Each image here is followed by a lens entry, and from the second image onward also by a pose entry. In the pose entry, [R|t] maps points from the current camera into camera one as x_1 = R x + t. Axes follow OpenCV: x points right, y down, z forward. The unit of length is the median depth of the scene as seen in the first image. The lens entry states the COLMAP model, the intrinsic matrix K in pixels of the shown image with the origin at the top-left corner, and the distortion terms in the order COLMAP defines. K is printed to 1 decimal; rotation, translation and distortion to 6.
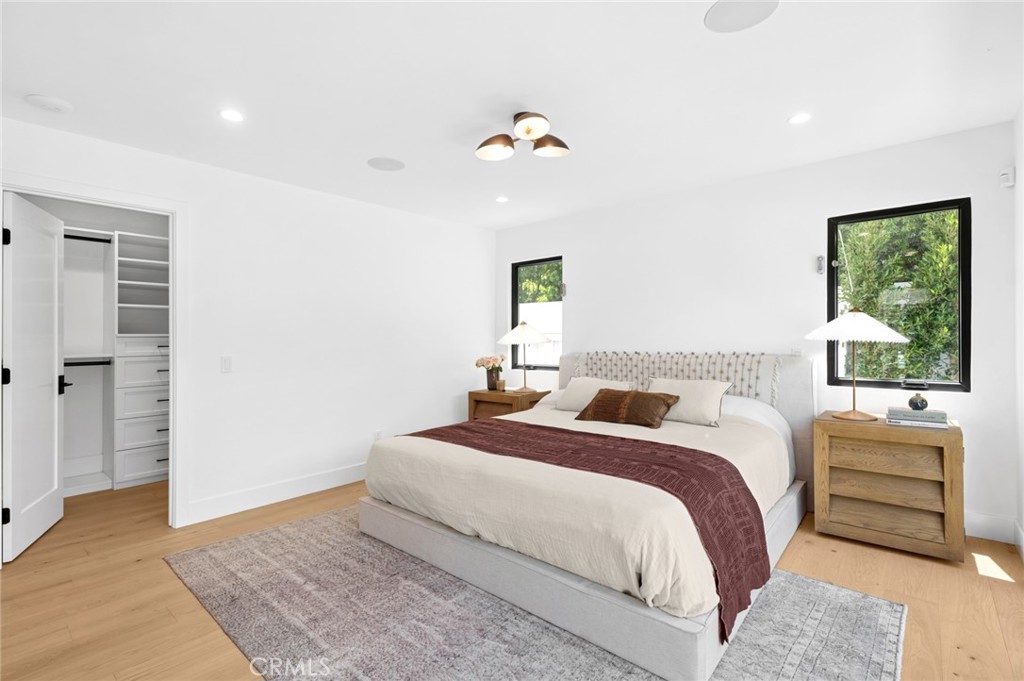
lens RADIAL K [[471.5, 0, 514.1], [0, 471.5, 336.7], [0, 0, 1]] dist [-0.000744, -0.000306]
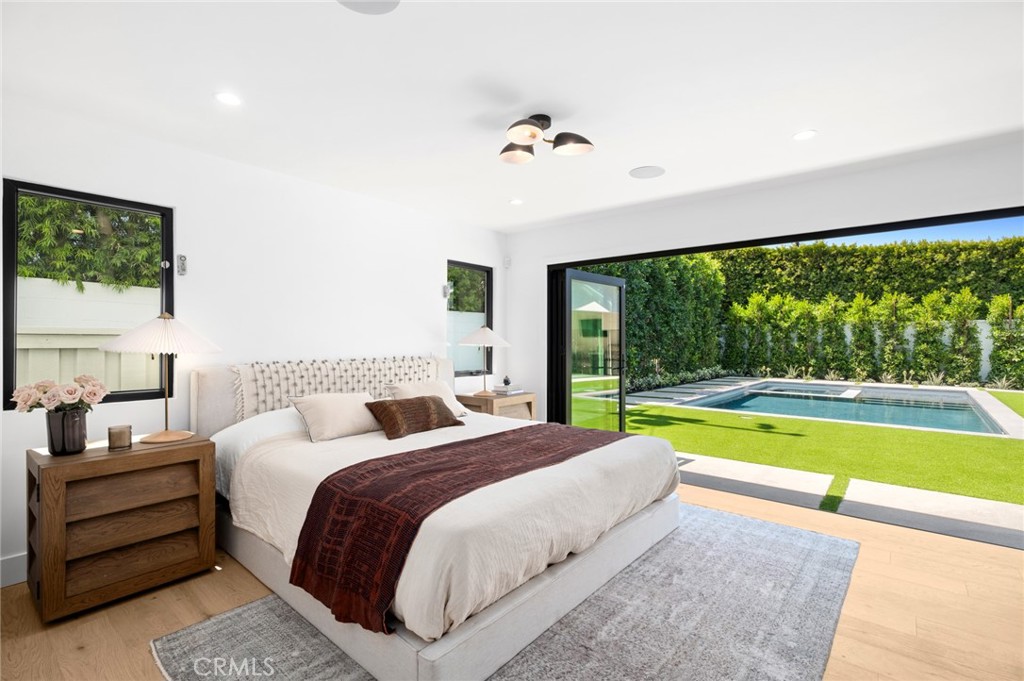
lens RADIAL K [[471.5, 0, 513.0], [0, 471.5, 342.3], [0, 0, 1]] dist [-0.000744, -0.000306]
pose [[-0.017588, 0.011873, 0.999775, -1.051315], [0.001378, 0.999929, -0.011850, 0.018297], [-0.999844, 0.001169, -0.017603, 1.165473]]
